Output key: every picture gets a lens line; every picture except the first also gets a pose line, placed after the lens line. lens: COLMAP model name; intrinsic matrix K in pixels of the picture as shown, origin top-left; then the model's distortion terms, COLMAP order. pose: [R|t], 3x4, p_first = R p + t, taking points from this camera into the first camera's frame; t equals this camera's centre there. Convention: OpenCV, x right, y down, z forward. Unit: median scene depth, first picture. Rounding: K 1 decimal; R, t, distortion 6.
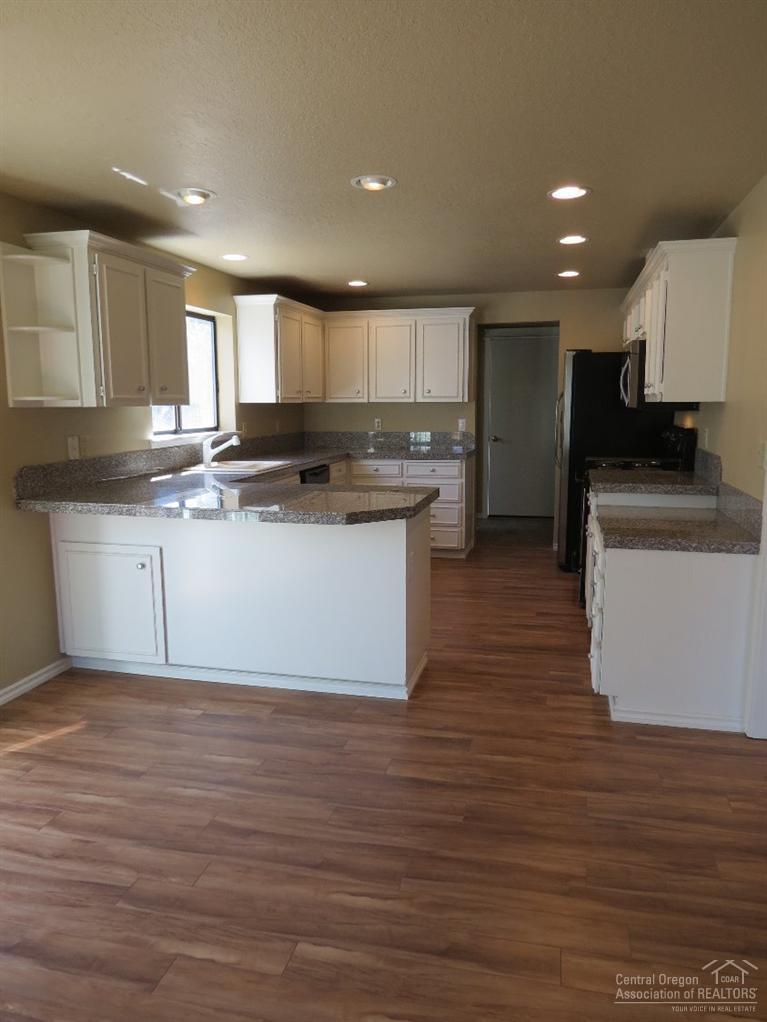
lens RADIAL K [[732.0, 0, 379.0], [0, 732.0, 511.0], [0, 0, 1]] dist [-0.012799, 0.002049]
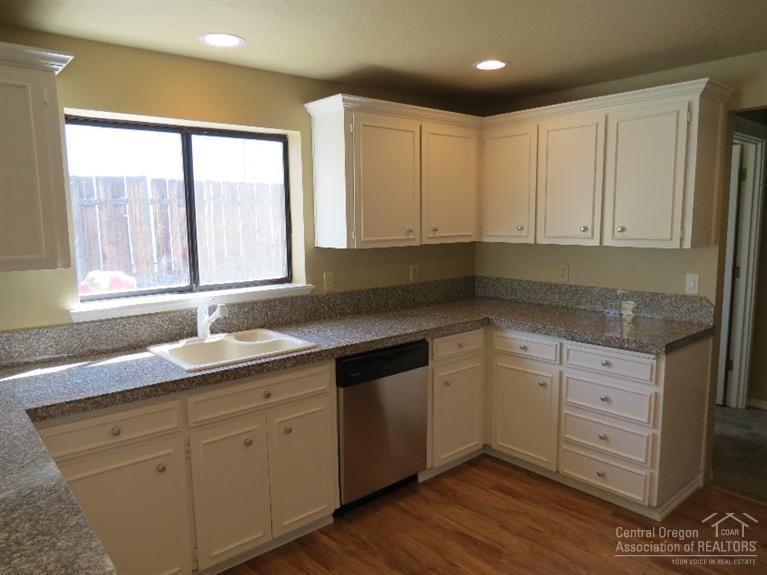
lens RADIAL K [[549.3, 0, 385.1], [0, 549.3, 287.5], [0, 0, 1]] dist [-0.012799, 0.002049]
pose [[0.817589, 0.068684, -0.571691, 0.177273], [-0.077633, 0.996944, 0.008749, -0.107313], [0.570545, 0.037229, 0.820422, 0.532413]]
